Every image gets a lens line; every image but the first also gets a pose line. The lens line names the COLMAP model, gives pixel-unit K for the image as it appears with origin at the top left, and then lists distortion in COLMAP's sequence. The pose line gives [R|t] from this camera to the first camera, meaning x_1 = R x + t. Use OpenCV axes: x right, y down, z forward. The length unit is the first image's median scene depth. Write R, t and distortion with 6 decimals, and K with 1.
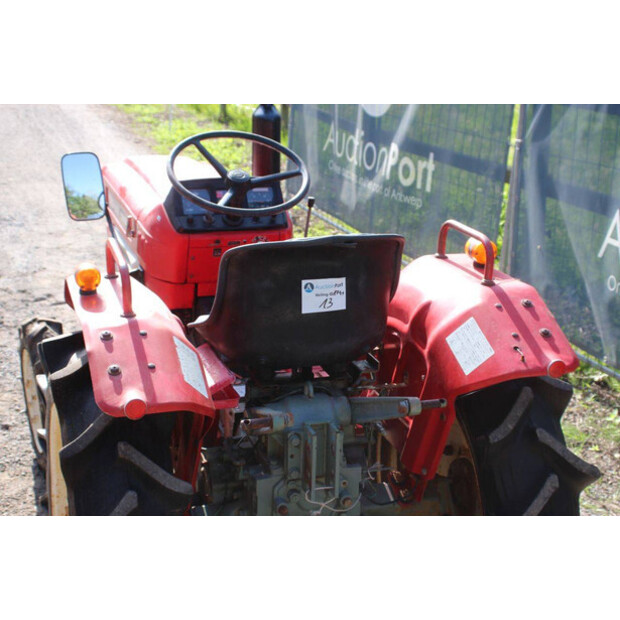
lens RADIAL K [[1011.6, 0, 310.0], [0, 1011.6, 310.0], [0, 0, 1]] dist [0.038411, 0.031449]
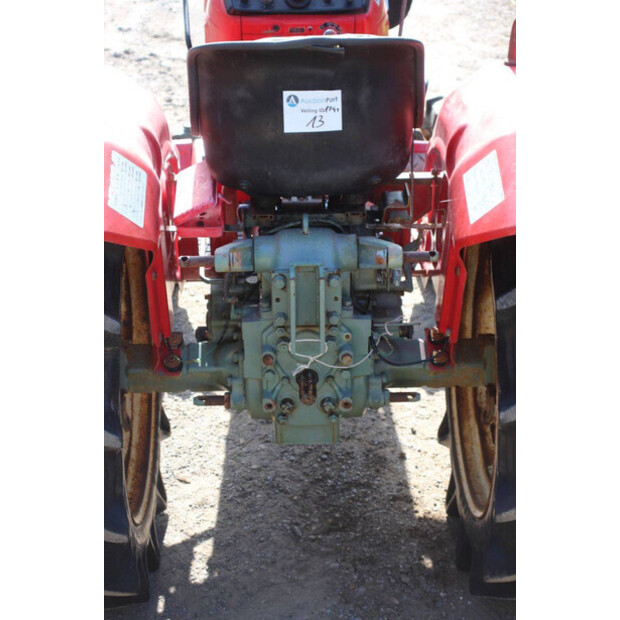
lens RADIAL K [[1192.6, 0, 310.6], [0, 1192.6, 317.9], [0, 0, 1]] dist [0.250539, 0.002393]
pose [[0.959056, 0.107886, -0.261863, 0.272829], [-0.056085, 0.978639, 0.197788, -0.041388], [0.277608, -0.175003, 0.944620, 0.049975]]
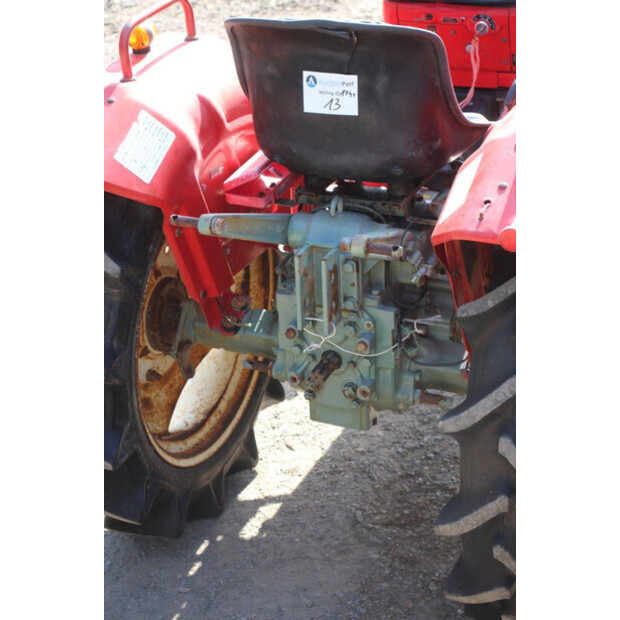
lens RADIAL K [[1214.7, 0, 309.1], [0, 1214.7, 321.0], [0, 0, 1]] dist [0.250046, -0.033703]
pose [[0.750807, 0.264228, -0.605370, 0.630141], [-0.144188, 0.959963, 0.240169, -0.071377], [0.644592, -0.093034, 0.758845, 0.200817]]
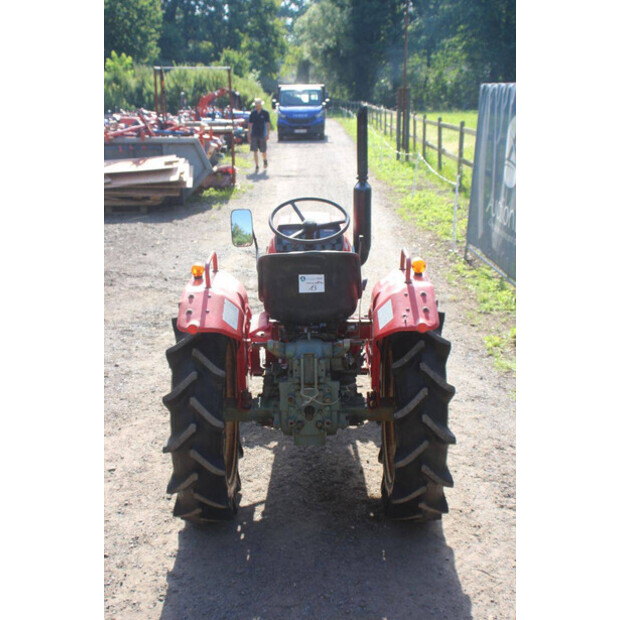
lens RADIAL K [[792.5, 0, 308.6], [0, 792.5, 326.1], [0, 0, 1]] dist [-0.000673, 0.226252]
pose [[0.948745, 0.056787, -0.310900, 0.449081], [-0.061981, 0.998054, -0.006843, 0.071155], [0.309906, 0.025762, 0.950418, -0.376242]]
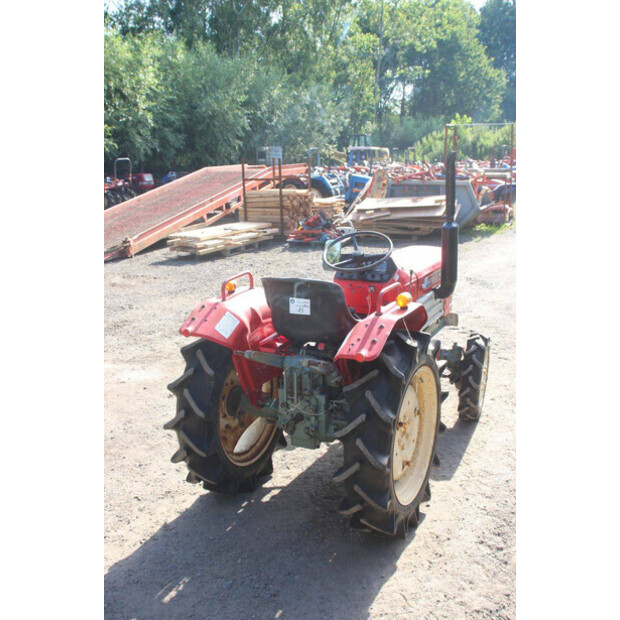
lens RADIAL K [[638.4, 0, 309.4], [0, 638.4, 330.1], [0, 0, 1]] dist [-0.044841, 0.016235]
pose [[0.711800, 0.158445, -0.684278, 0.912465], [-0.176440, 0.983321, 0.044153, -0.027025], [0.679860, 0.089306, 0.727883, 0.041781]]
